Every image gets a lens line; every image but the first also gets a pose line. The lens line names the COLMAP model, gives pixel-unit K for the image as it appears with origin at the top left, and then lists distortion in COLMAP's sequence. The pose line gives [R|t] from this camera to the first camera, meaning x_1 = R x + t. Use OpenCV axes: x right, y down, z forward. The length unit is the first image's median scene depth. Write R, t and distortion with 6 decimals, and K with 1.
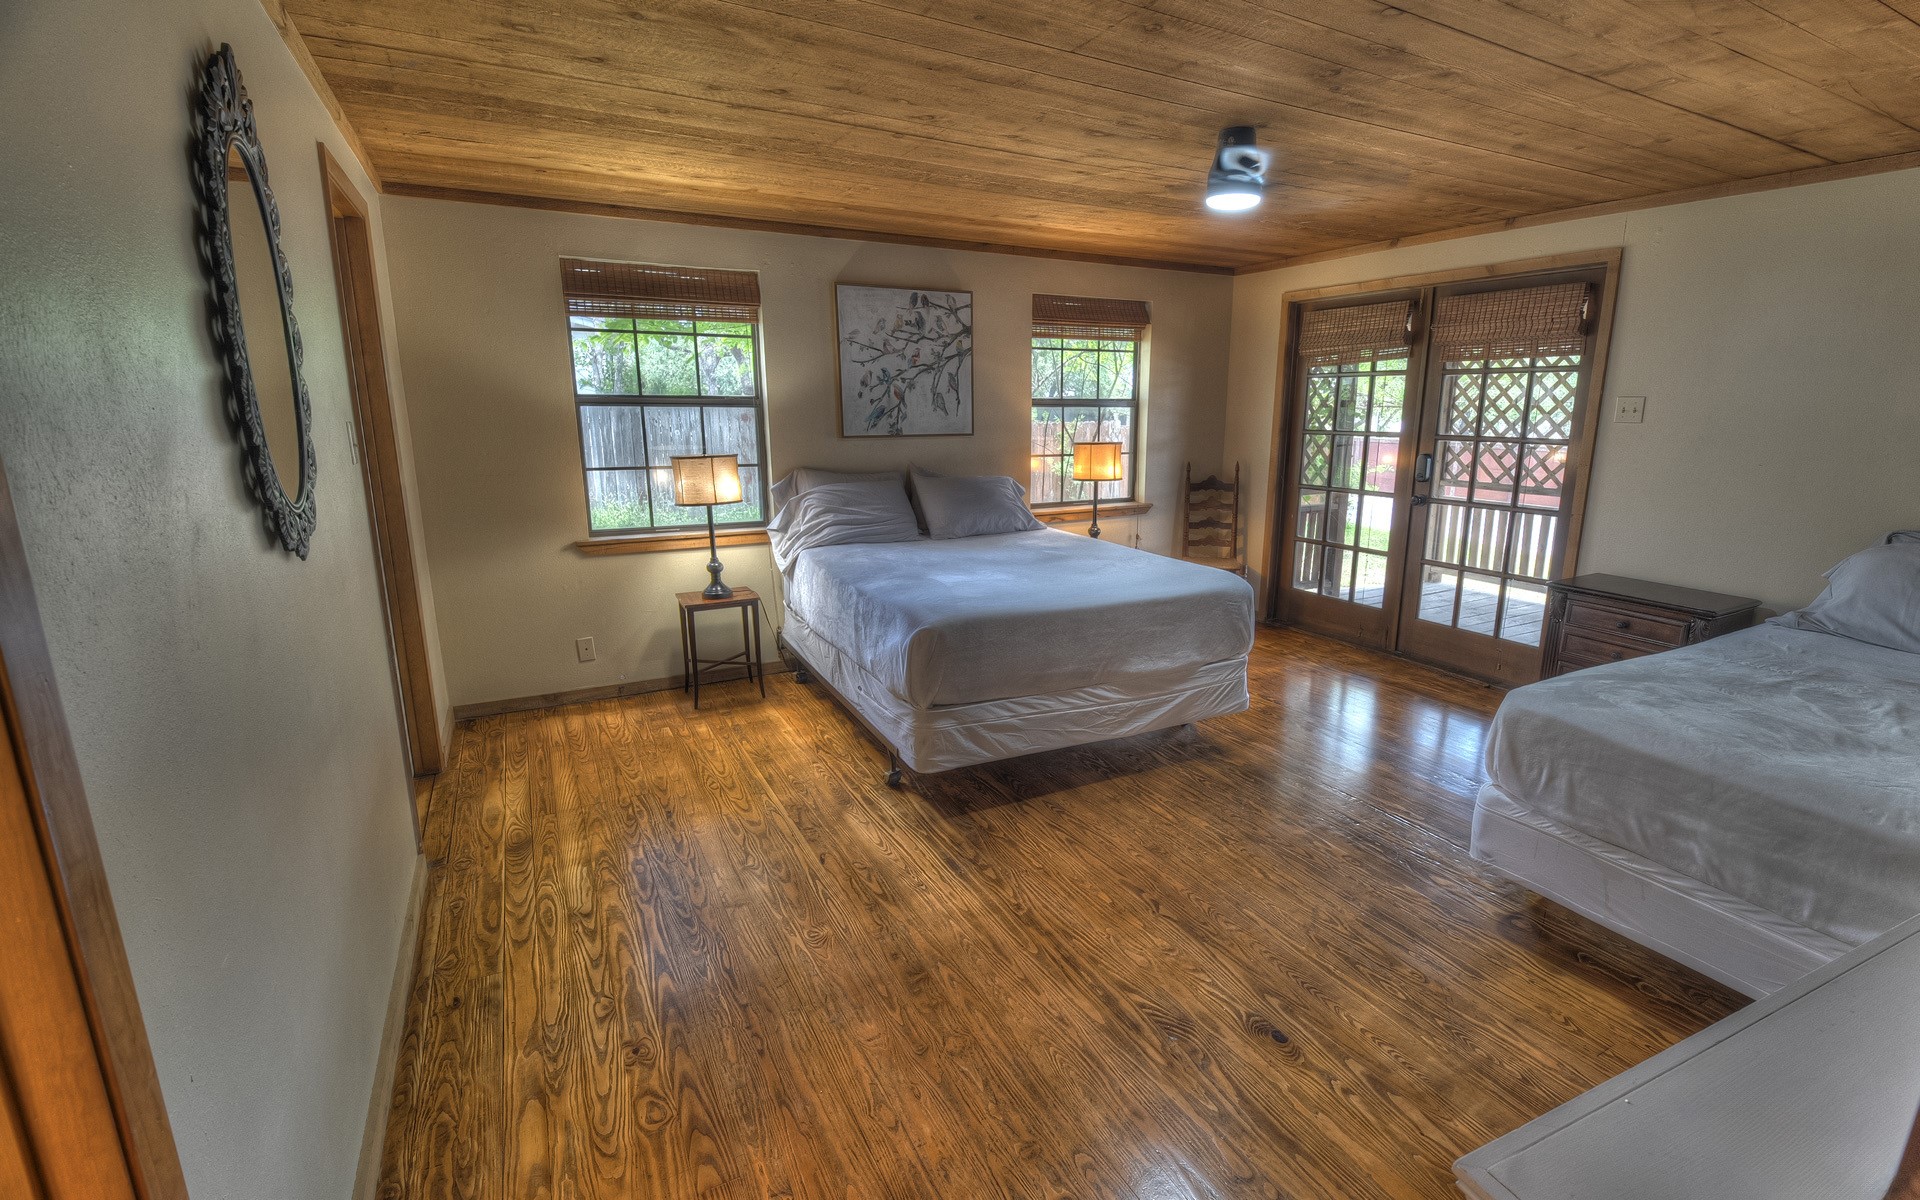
lens RADIAL K [[825.7, 0, 963.0], [0, 825.7, 586.1], [0, 0, 1]] dist [-0.004410, -0.003688]
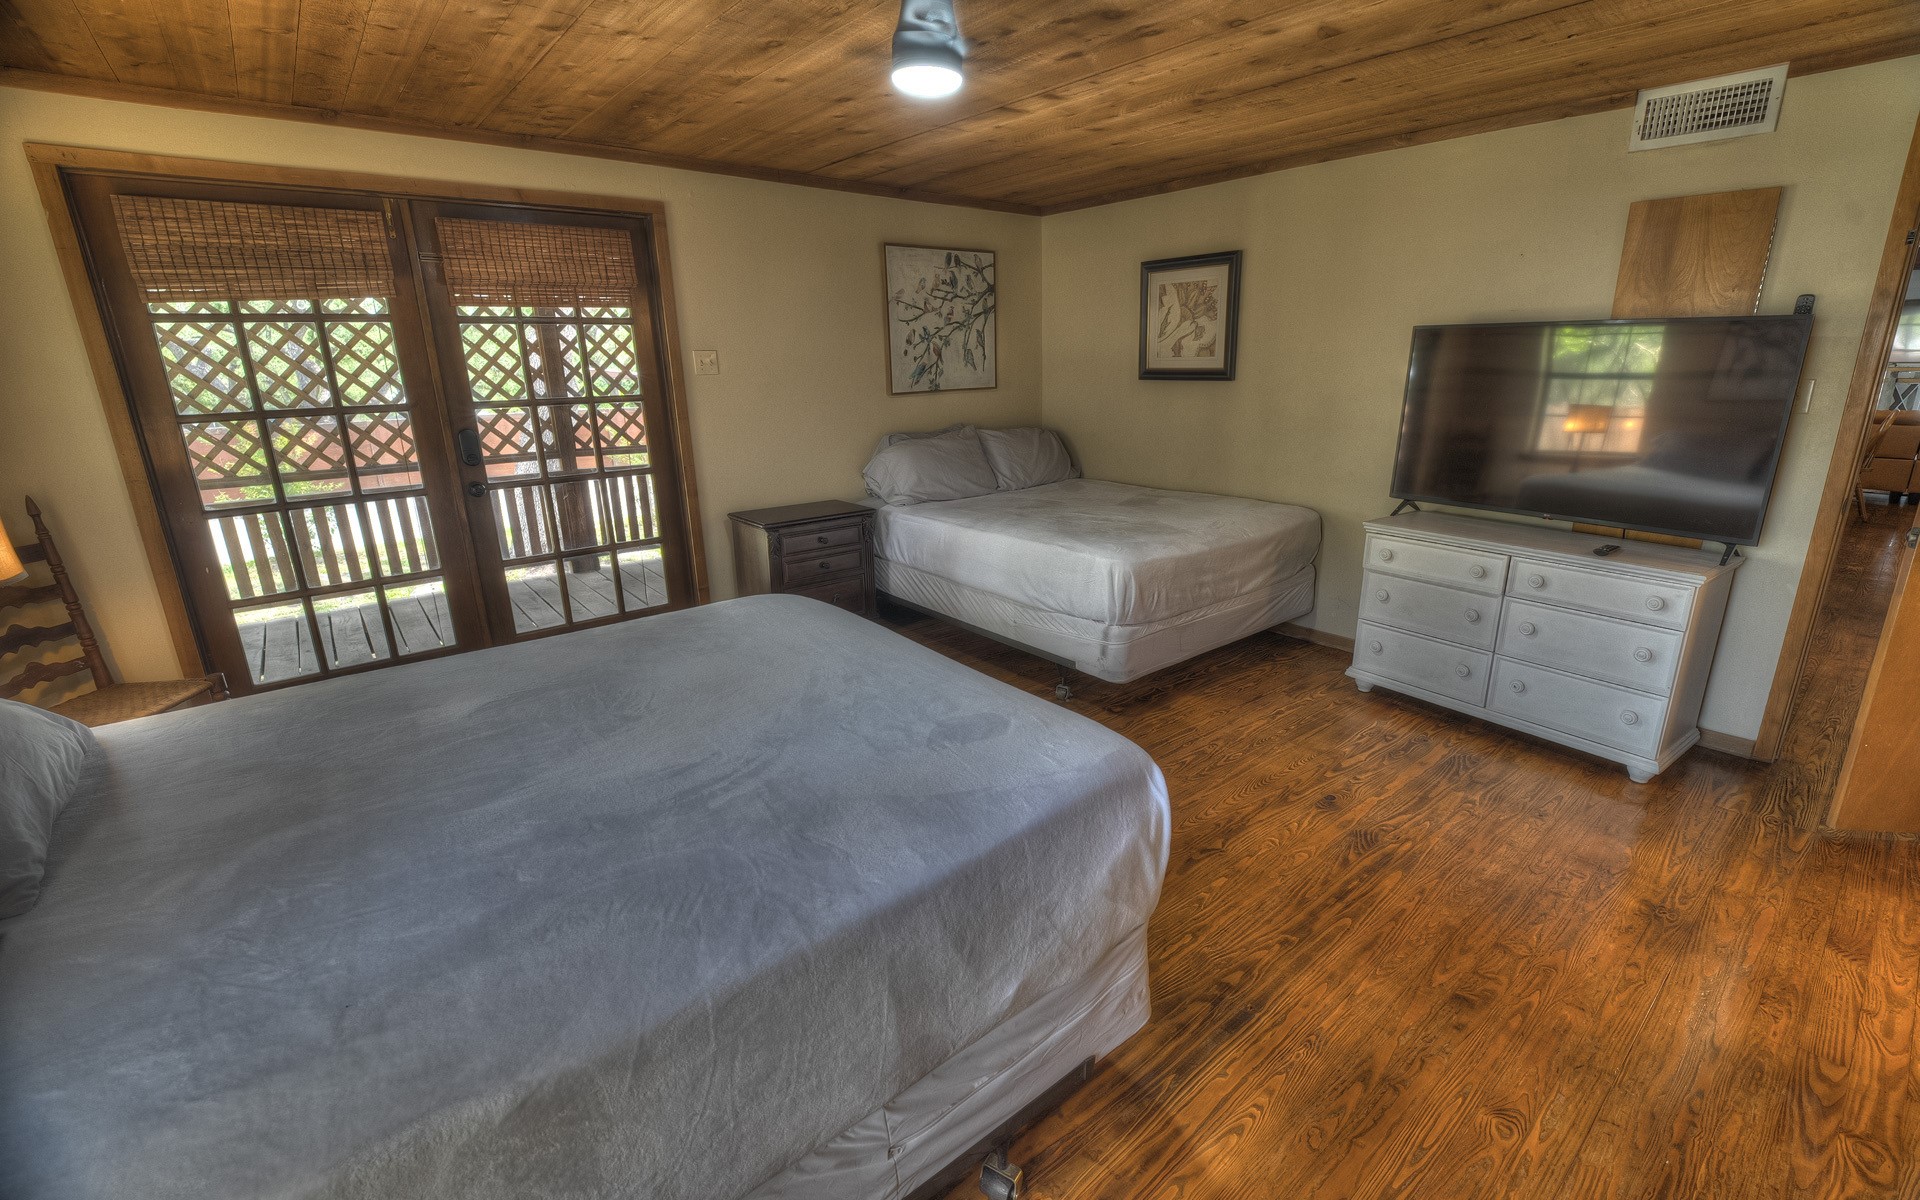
lens RADIAL K [[825.7, 0, 1010.0], [0, 825.7, 592.4], [0, 0, 1]] dist [-0.004410, -0.003688]
pose [[-0.239182, -0.271643, 0.932203, -0.351567], [0.225186, 0.918375, 0.325391, -0.181853], [-0.944501, 0.287747, -0.158489, 0.802534]]
